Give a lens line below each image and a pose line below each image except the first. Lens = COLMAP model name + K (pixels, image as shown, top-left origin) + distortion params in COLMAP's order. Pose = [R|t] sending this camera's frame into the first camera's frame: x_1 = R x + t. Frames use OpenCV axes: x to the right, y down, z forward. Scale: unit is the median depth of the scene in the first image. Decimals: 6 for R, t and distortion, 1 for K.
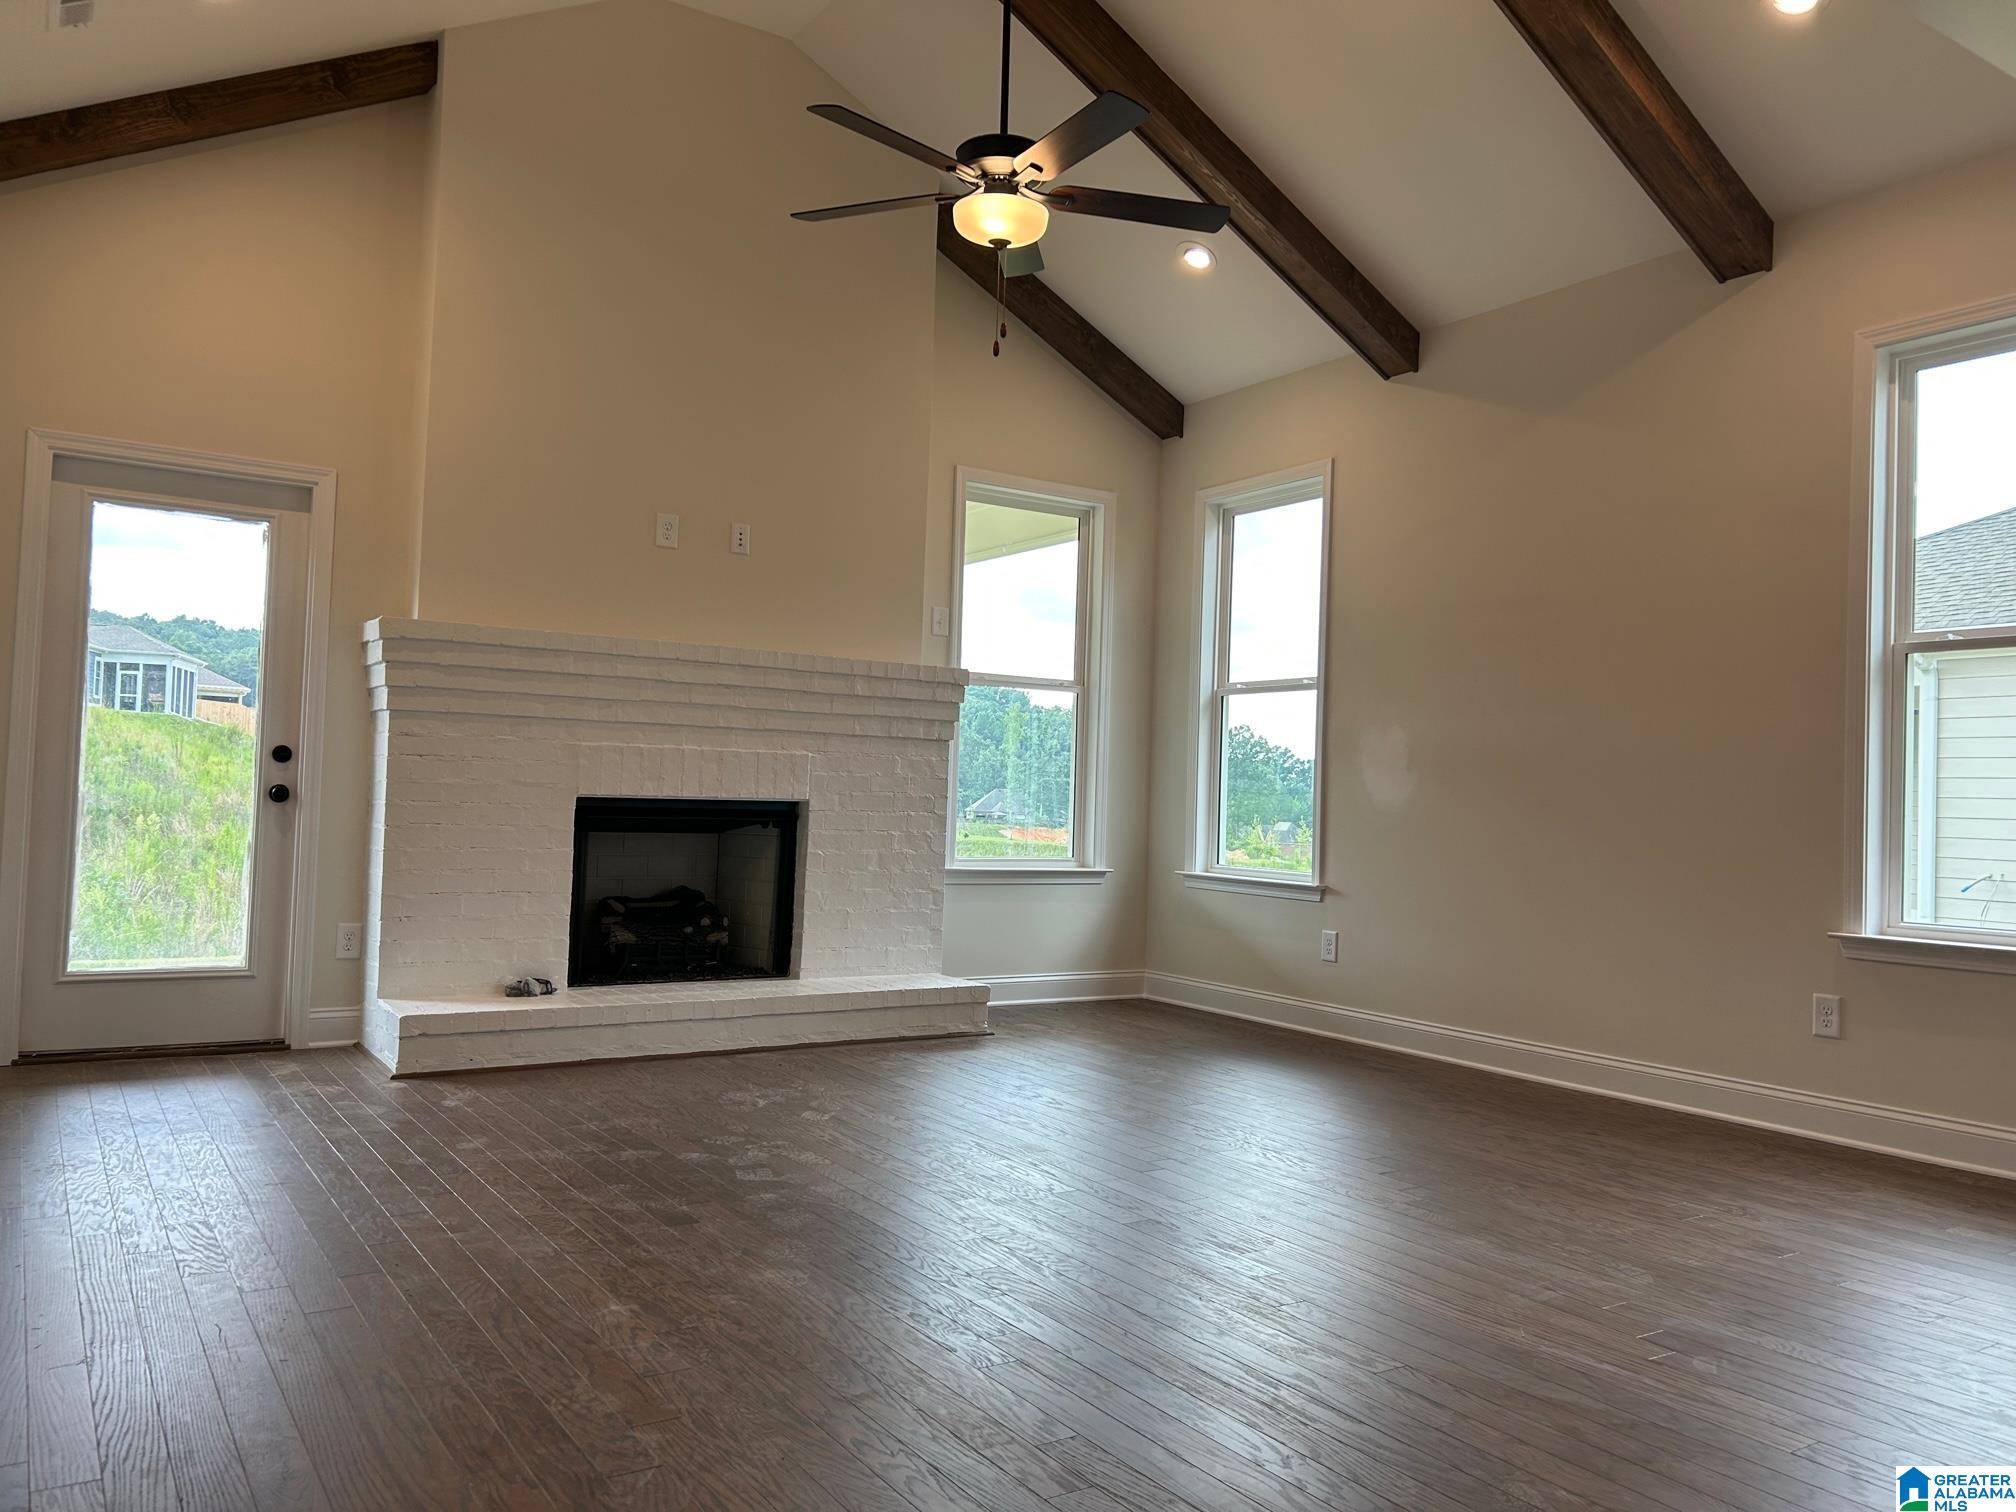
lens RADIAL K [[1525.1, 0, 1008.0], [0, 1525.1, 756.0], [0, 0, 1]] dist [0.099503, -0.147665]
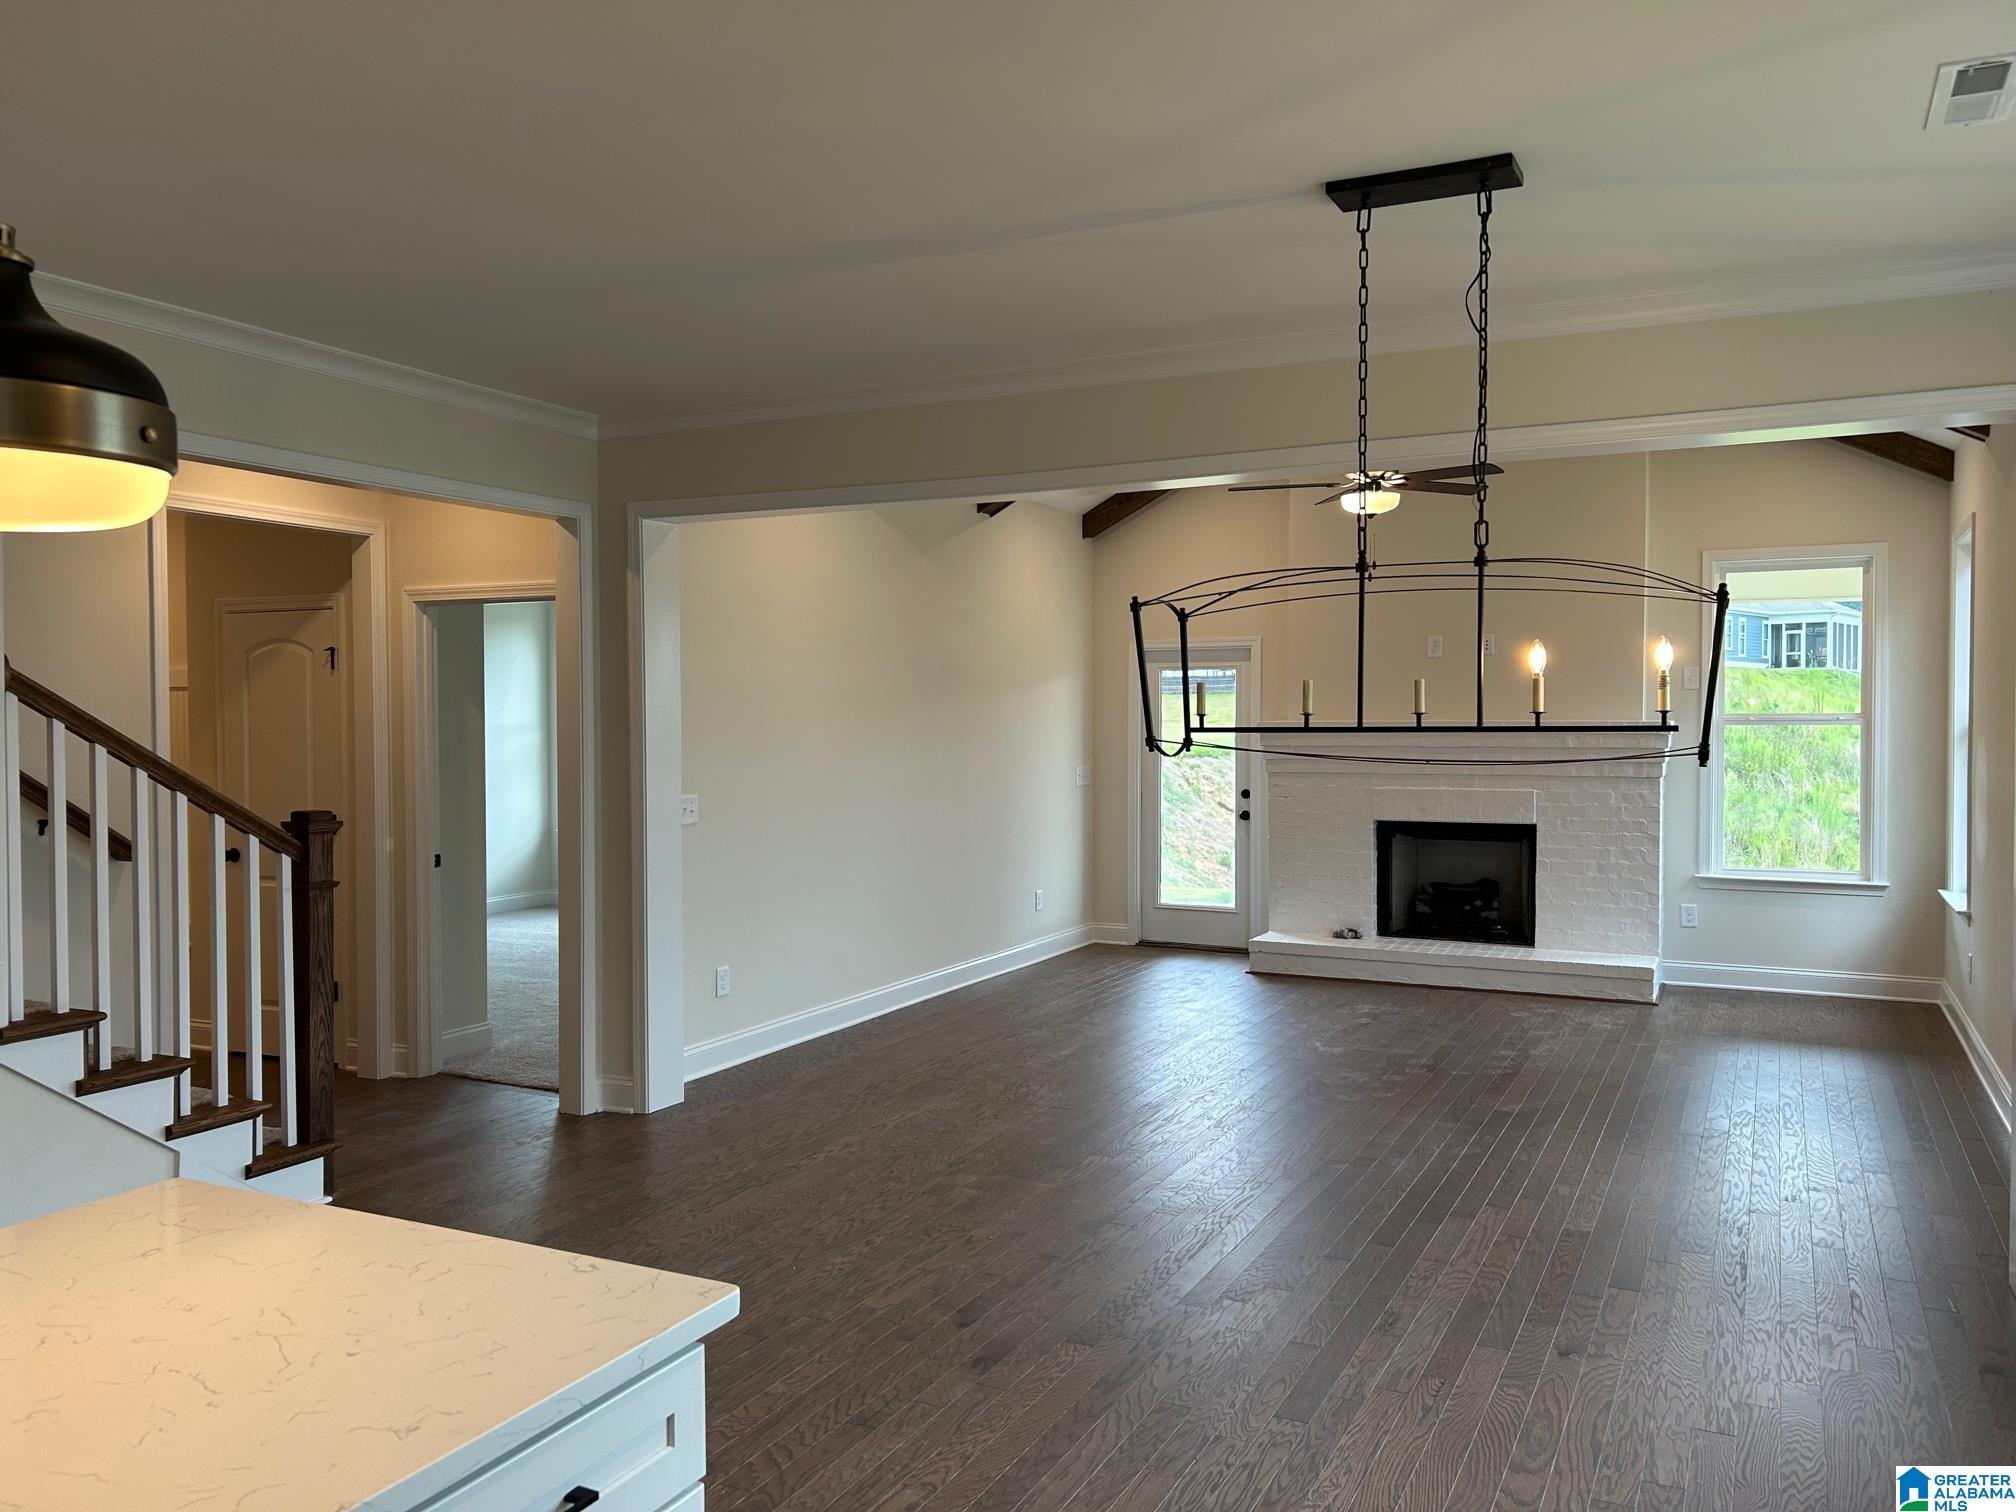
lens RADIAL K [[1525.1, 0, 1008.0], [0, 1525.1, 756.0], [0, 0, 1]] dist [0.099503, -0.147665]
pose [[0.501203, -0.009227, -0.865280, 0.861983], [0.044221, 0.998910, 0.014963, -0.076926], [0.864199, -0.045763, 0.501065, -0.138360]]
